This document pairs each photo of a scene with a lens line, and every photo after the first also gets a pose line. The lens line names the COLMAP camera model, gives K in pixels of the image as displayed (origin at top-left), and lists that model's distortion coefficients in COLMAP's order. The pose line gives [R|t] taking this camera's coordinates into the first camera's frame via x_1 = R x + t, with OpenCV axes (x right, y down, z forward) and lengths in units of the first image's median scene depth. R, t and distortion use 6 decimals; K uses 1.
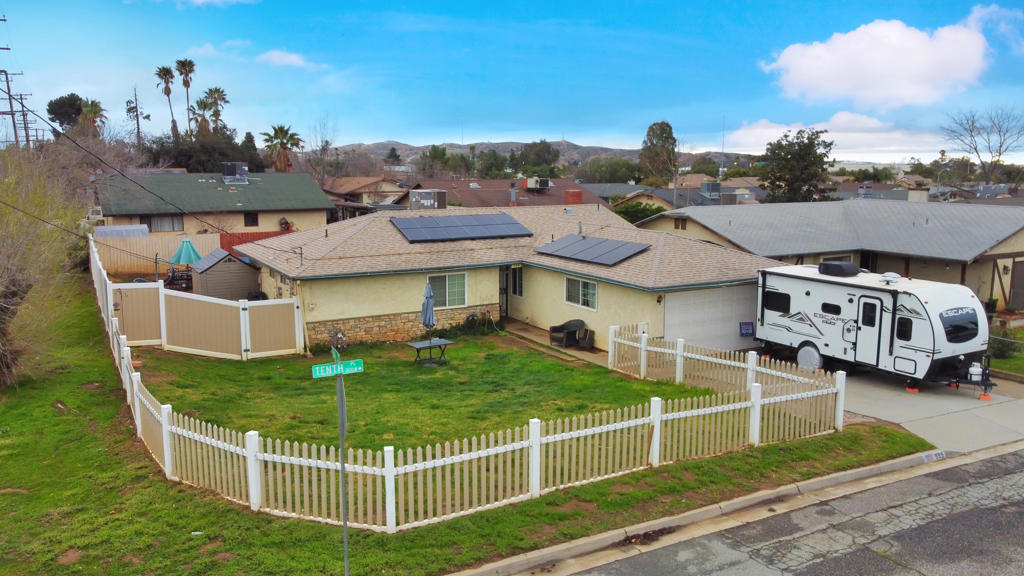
lens RADIAL K [[784.3, 0, 503.3], [0, 784.3, 290.6], [0, 0, 1]] dist [-0.003547, 0.002071]
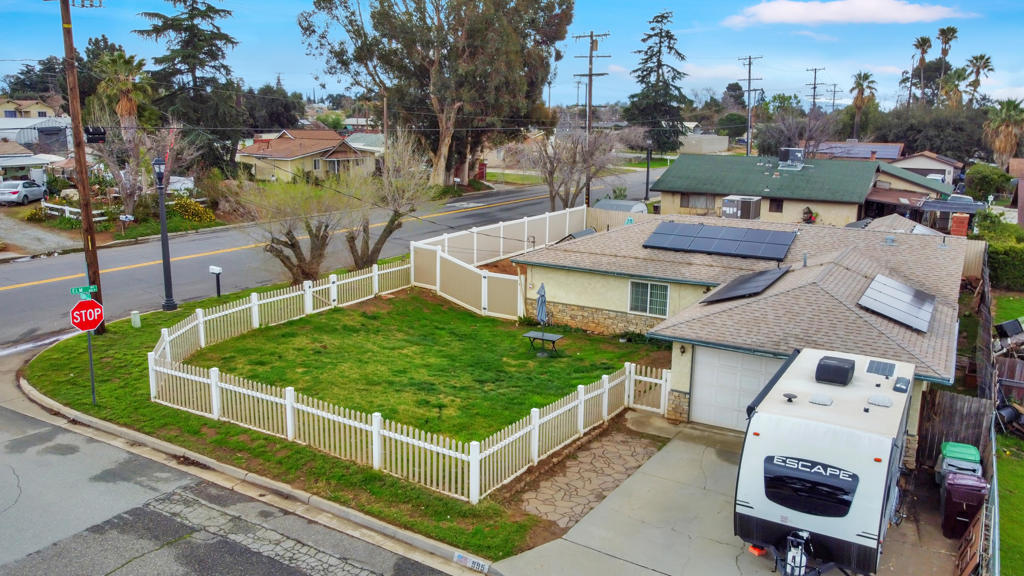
lens RADIAL K [[787.8, 0, 512.0], [0, 787.8, 288.0], [0, 0, 1]] dist [-0.007690, -0.000397]
pose [[0.508971, 0.192644, -0.838949, 0.977760], [-0.153608, 0.979318, 0.131686, -0.169841], [0.846967, 0.061845, 0.528037, 0.423360]]
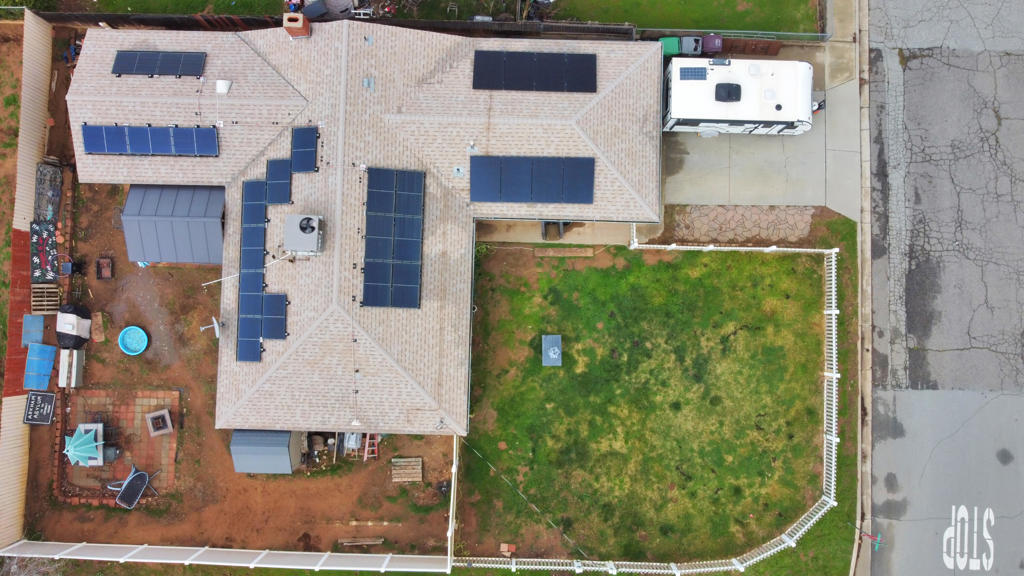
lens RADIAL K [[784.3, 0, 503.3], [0, 784.3, 290.6], [0, 0, 1]] dist [-0.003547, 0.002071]
pose [[0.514228, -0.857068, 0.031682, -0.108400], [0.154662, 0.129003, 0.979509, -1.517461], [-0.843593, -0.498791, 0.198893, 1.012838]]
